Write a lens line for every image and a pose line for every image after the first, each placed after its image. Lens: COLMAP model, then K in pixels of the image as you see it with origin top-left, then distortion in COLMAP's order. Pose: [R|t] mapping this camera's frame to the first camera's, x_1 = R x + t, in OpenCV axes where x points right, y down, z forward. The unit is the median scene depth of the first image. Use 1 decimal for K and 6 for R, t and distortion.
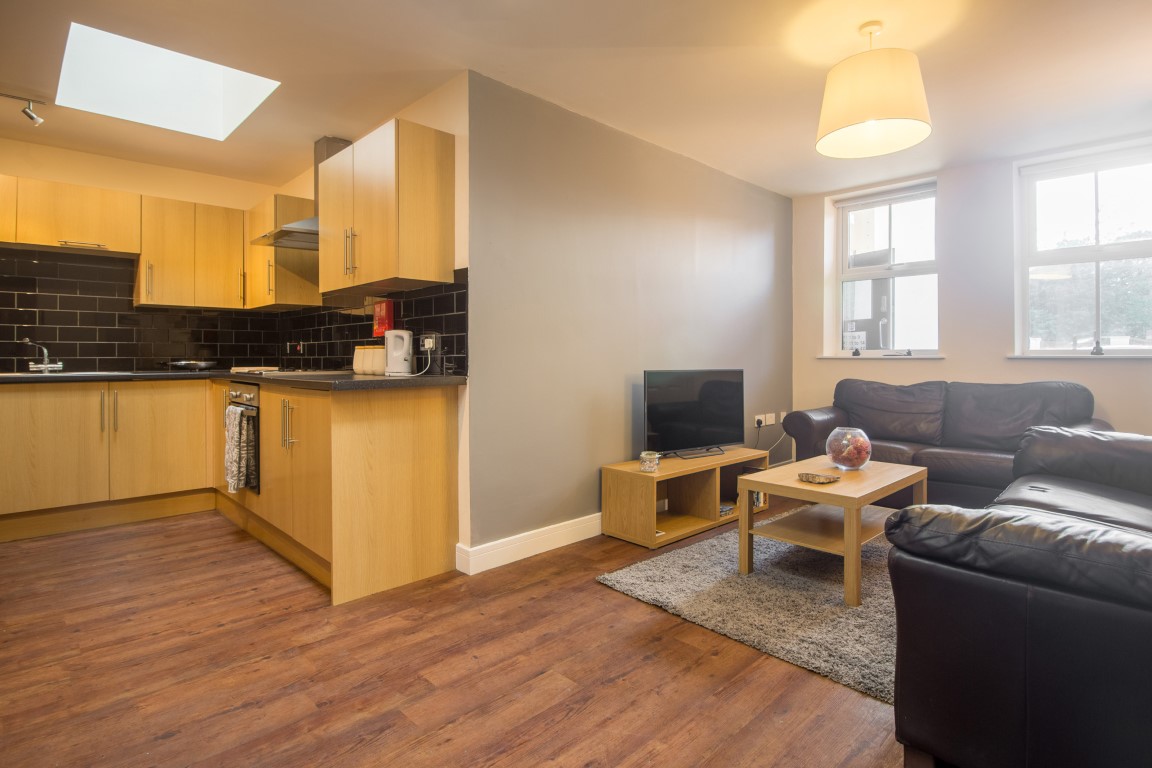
lens RADIAL K [[580.2, 0, 599.2], [0, 580.2, 356.4], [0, 0, 1]] dist [-0.022037, -0.001784]
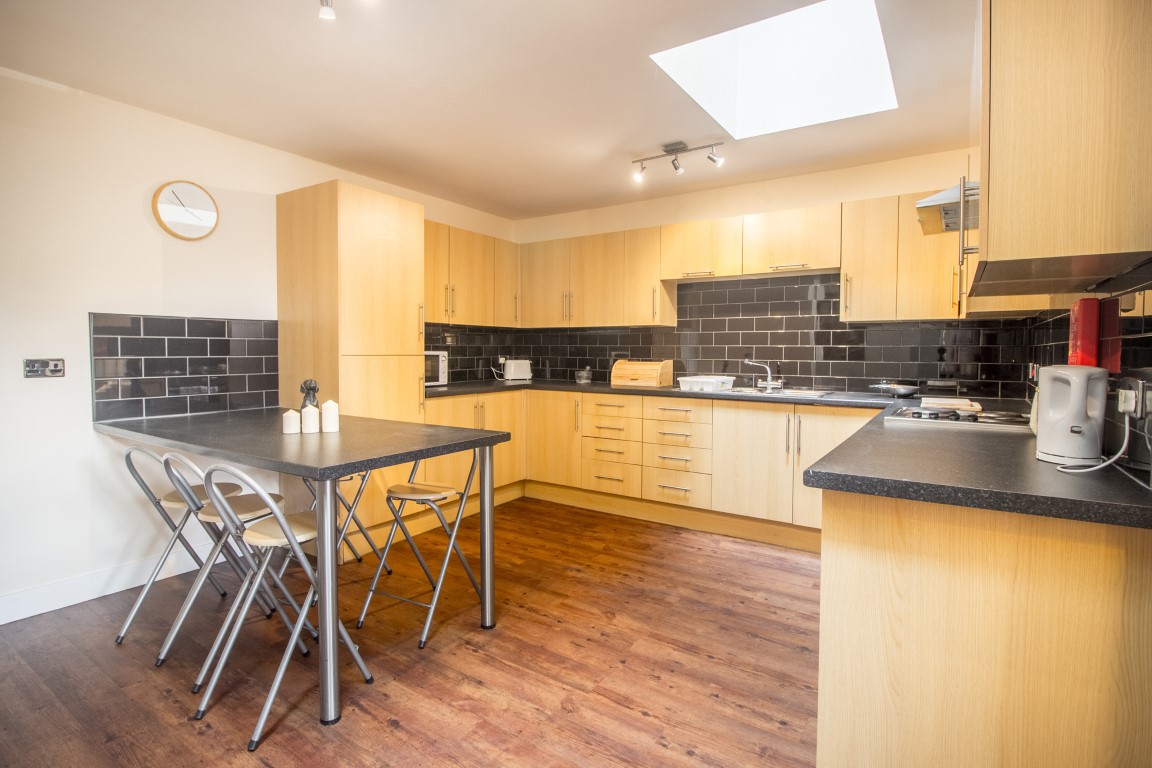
lens RADIAL K [[564.7, 0, 569.6], [0, 564.7, 369.9], [0, 0, 1]] dist [-0.008995, -0.000865]
pose [[0.177757, 0.036383, -0.983402, 0.026404], [-0.005696, 0.999338, 0.035943, -0.050401], [0.984058, -0.000788, 0.177847, 0.470843]]
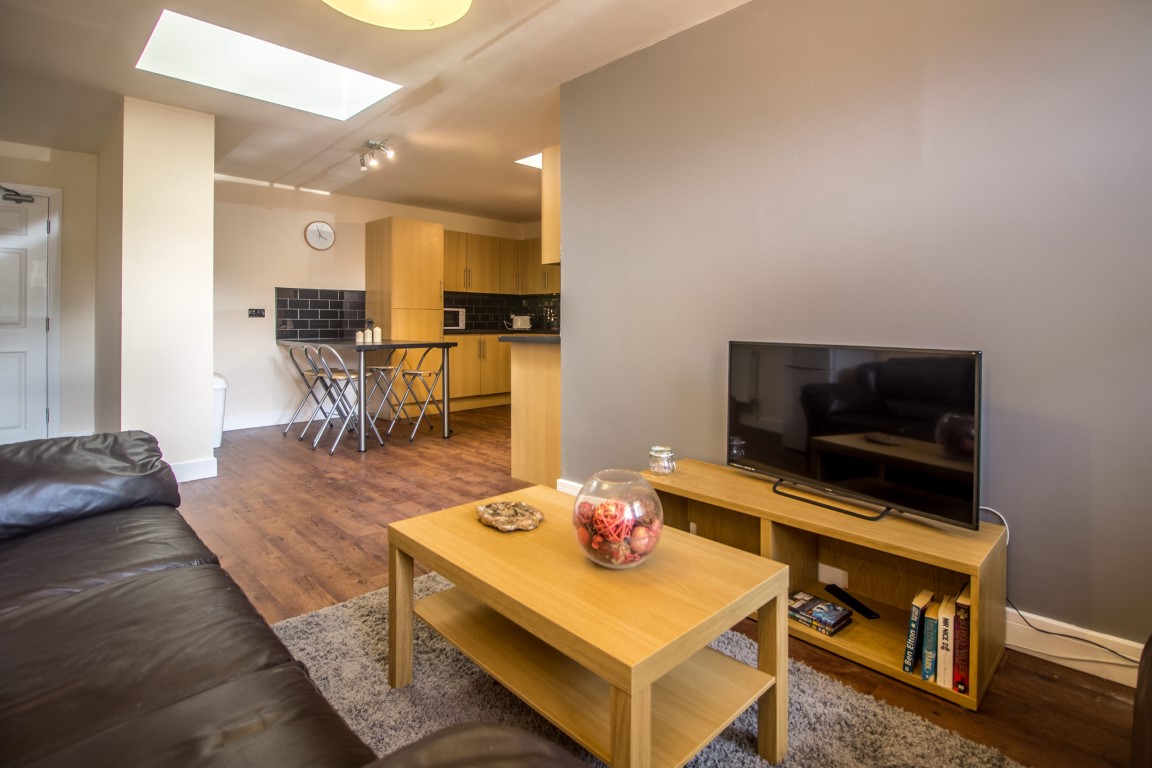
lens RADIAL K [[564.7, 0, 592.8], [0, 564.7, 325.1], [0, 0, 1]] dist [-0.008995, -0.000865]
pose [[0.003434, 0.003338, -0.999989, 0.789424], [-0.005211, 0.999981, 0.003320, 0.003262], [0.999981, 0.005200, 0.003451, 0.875254]]
